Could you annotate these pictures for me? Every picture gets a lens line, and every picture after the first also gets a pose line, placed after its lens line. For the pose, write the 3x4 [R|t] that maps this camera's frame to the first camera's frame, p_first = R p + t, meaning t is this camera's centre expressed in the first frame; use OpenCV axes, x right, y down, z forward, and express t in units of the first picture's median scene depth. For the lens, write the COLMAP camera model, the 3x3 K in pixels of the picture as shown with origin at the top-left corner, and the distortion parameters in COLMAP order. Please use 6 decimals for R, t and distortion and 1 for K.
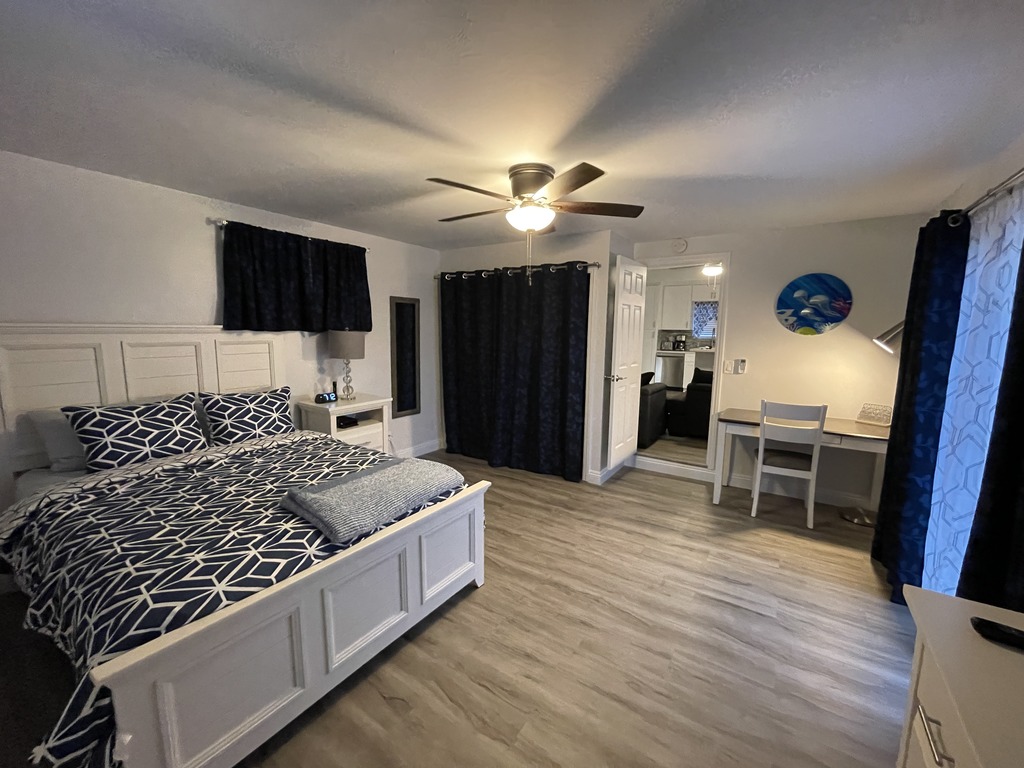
lens RADIAL K [[414.6, 0, 510.9], [0, 414.6, 387.7], [0, 0, 1]] dist [-0.001719, -0.000407]
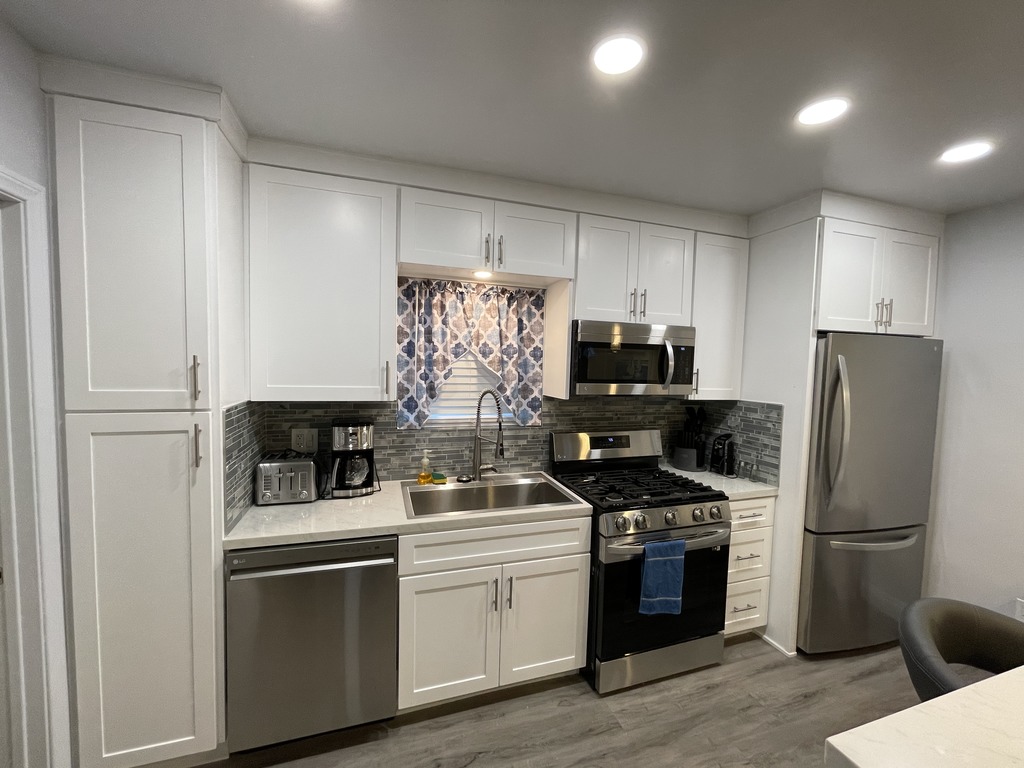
lens RADIAL K [[414.6, 0, 510.9], [0, 414.6, 387.7], [0, 0, 1]] dist [-0.001719, -0.000407]
pose [[0.620005, -0.041106, 0.783520, 0.291753], [0.091985, 0.995548, -0.020560, -0.134098], [-0.779187, 0.084820, 0.621026, 0.796256]]
